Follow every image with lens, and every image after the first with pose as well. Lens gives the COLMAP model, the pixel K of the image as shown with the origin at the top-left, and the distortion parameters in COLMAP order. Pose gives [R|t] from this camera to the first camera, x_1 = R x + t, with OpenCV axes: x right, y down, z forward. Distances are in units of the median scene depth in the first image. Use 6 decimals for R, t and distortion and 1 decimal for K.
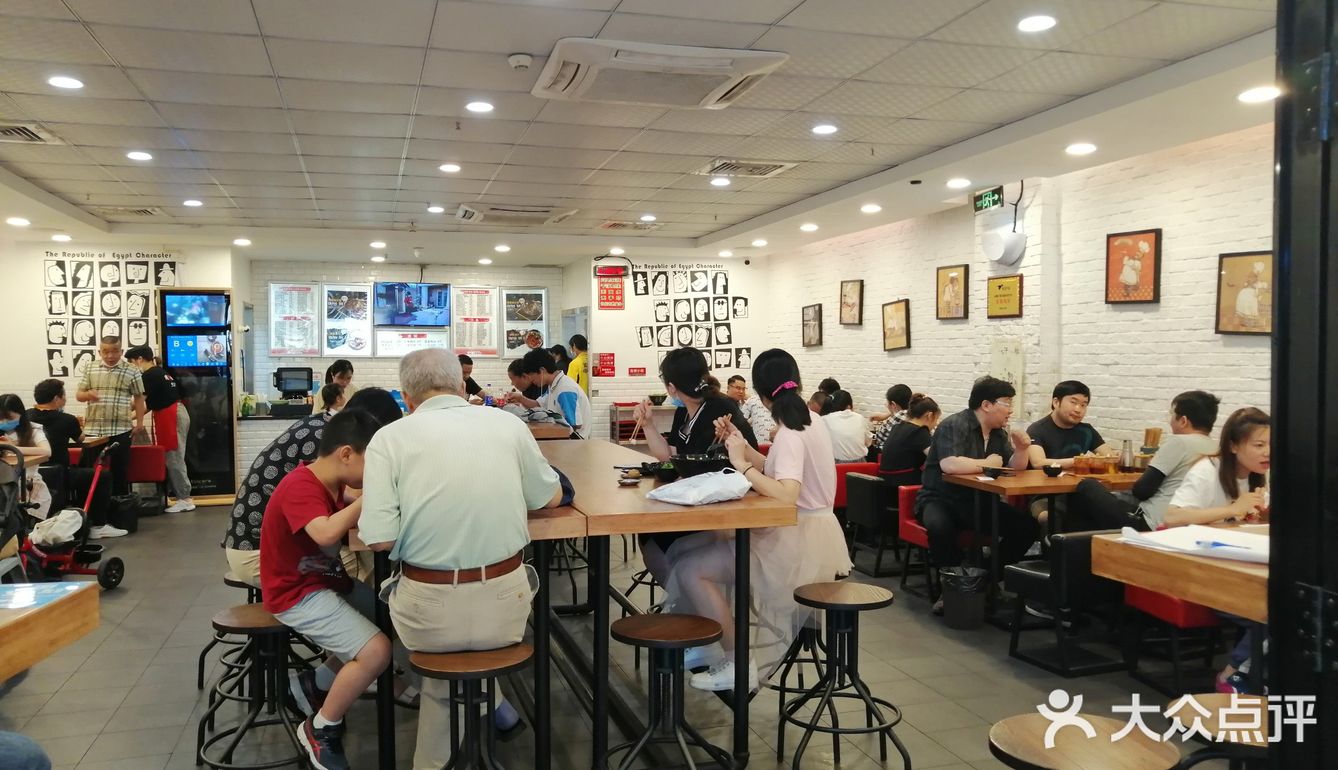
lens RADIAL K [[1036.2, 0, 667.1], [0, 1036.2, 380.8], [0, 0, 1]] dist [0.094966, -0.100529]
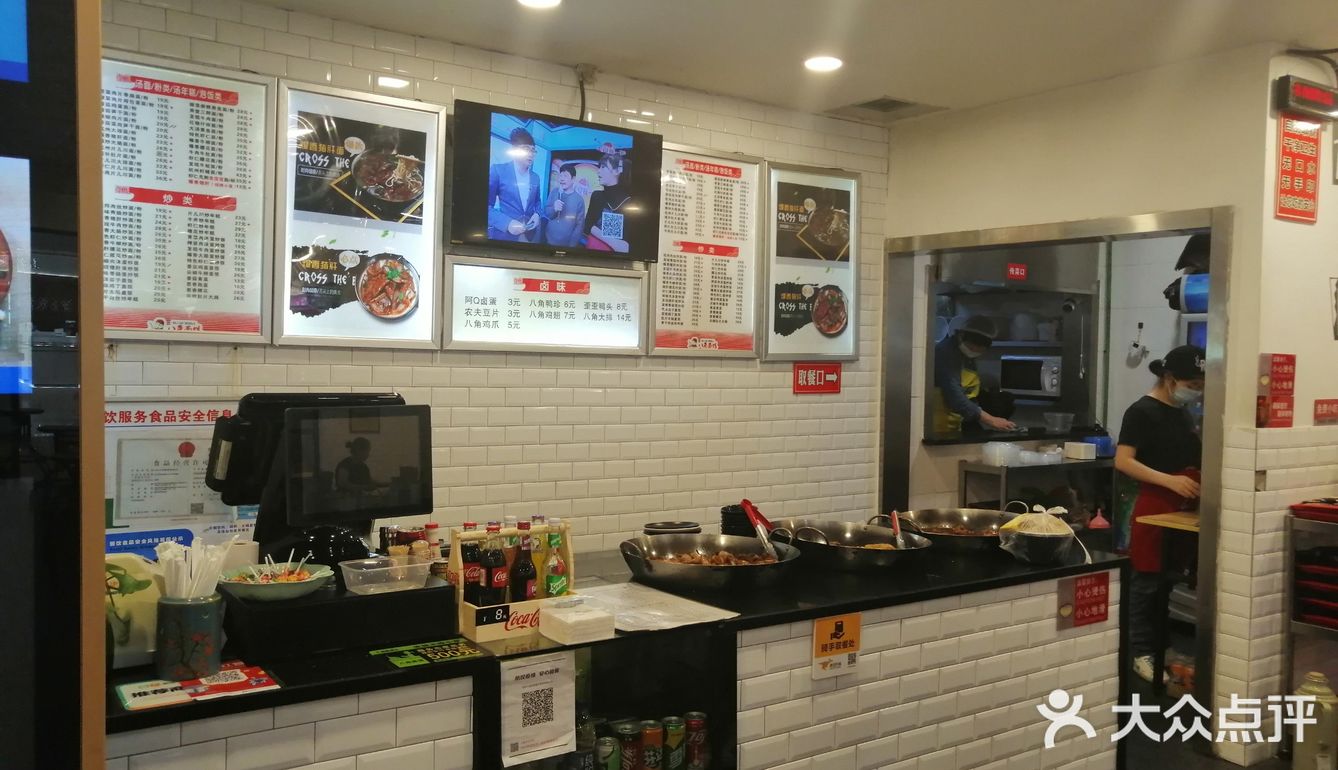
lens RADIAL K [[1036.2, 0, 667.1], [0, 1036.2, 380.8], [0, 0, 1]] dist [0.094966, -0.100529]
pose [[0.949932, 0.016887, 0.312000, -0.306833], [-0.020782, 0.999742, 0.009162, -0.017107], [-0.311765, -0.015187, 0.950038, 0.672816]]
